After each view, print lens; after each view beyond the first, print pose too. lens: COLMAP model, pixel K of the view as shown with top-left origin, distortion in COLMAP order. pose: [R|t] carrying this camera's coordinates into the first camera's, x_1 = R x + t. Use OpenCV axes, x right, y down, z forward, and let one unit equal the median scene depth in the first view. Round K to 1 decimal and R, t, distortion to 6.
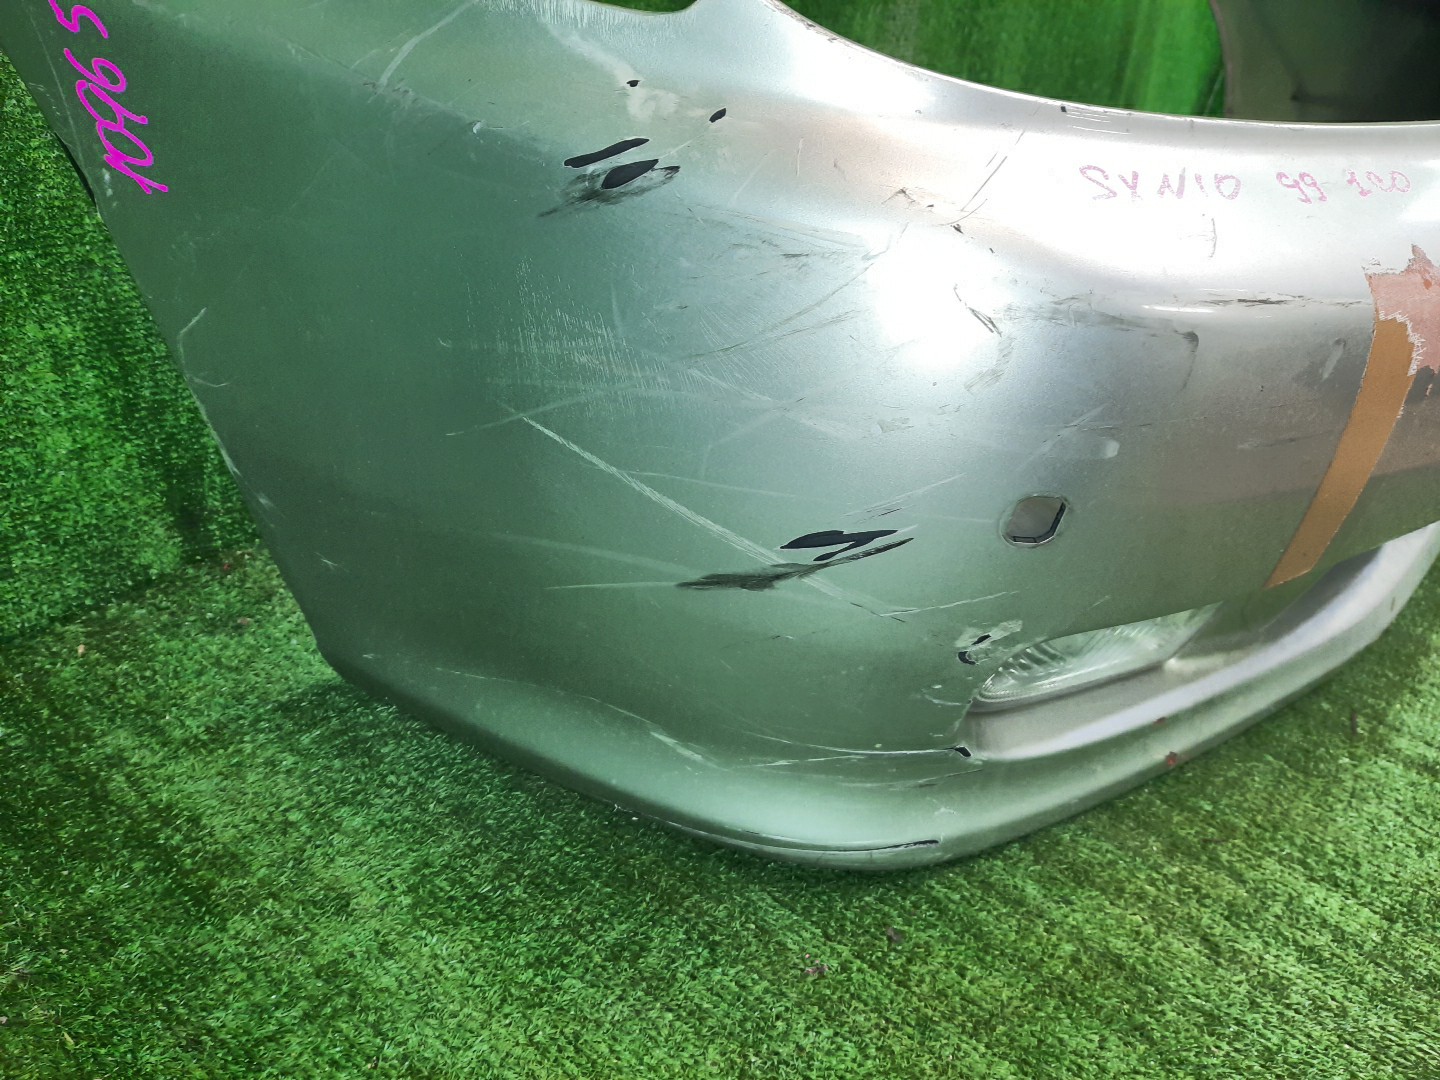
lens RADIAL K [[1058.5, 0, 712.0], [0, 1058.5, 547.7], [0, 0, 1]] dist [0.015386, -0.031973]
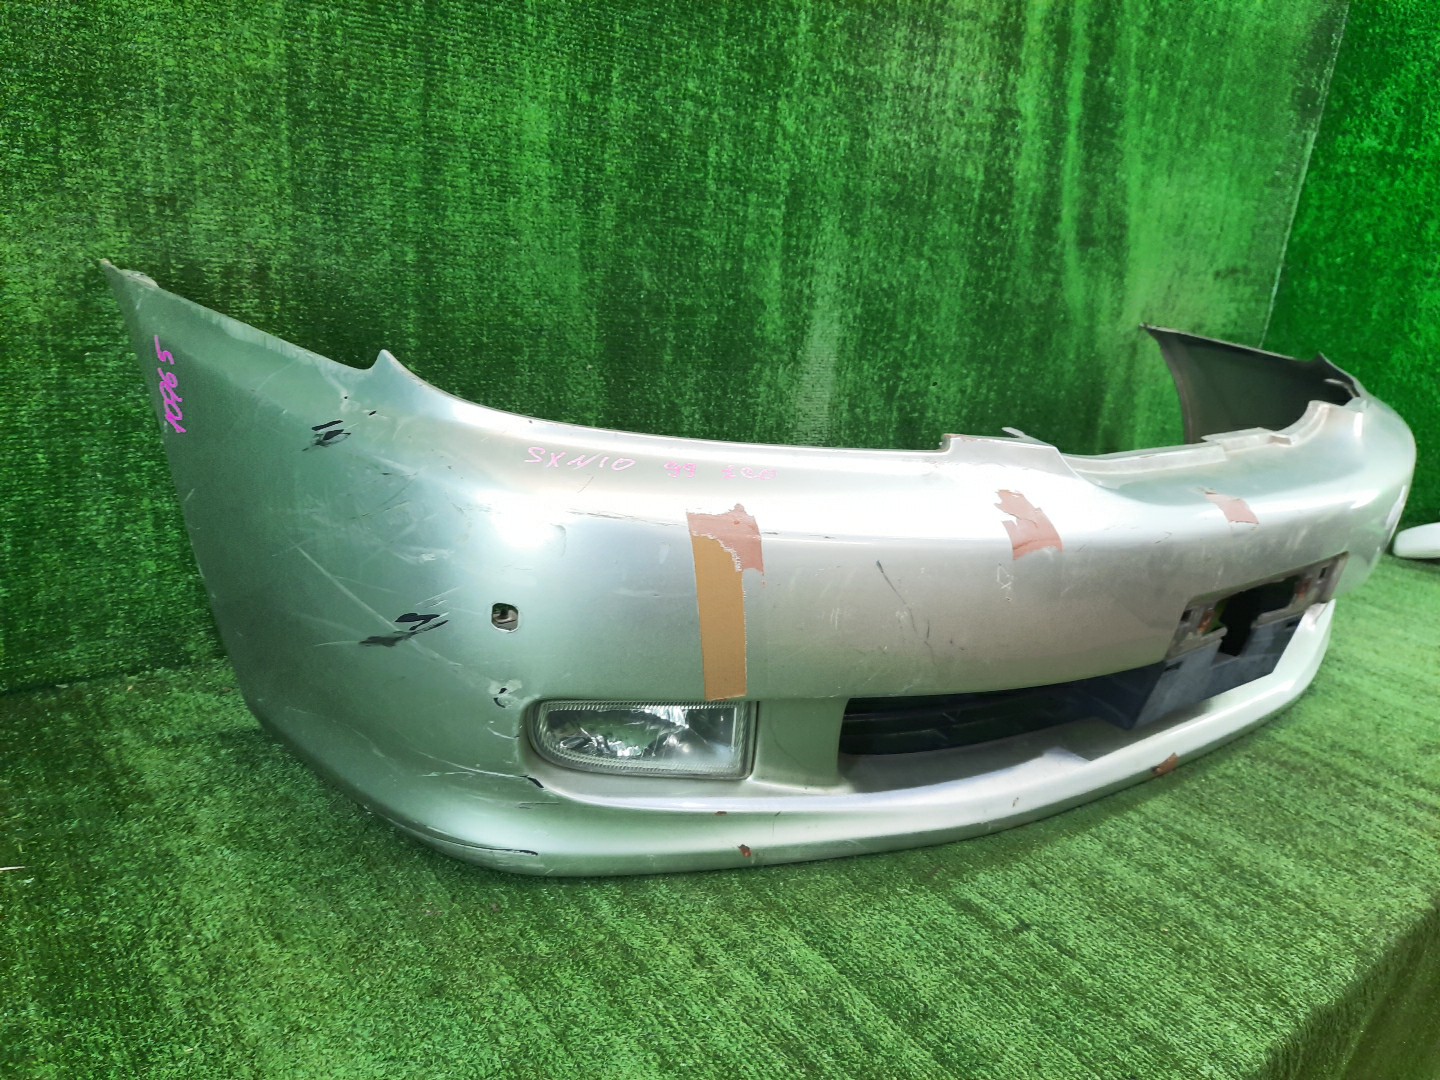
lens RADIAL K [[1058.5, 0, 728.2], [0, 1058.5, 541.9], [0, 0, 1]] dist [0.015386, -0.031973]
pose [[0.971937, 0.088836, -0.217825, 0.769607], [-0.146501, 0.953054, -0.265001, 0.205926], [0.184057, 0.289476, 0.939322, -0.544418]]
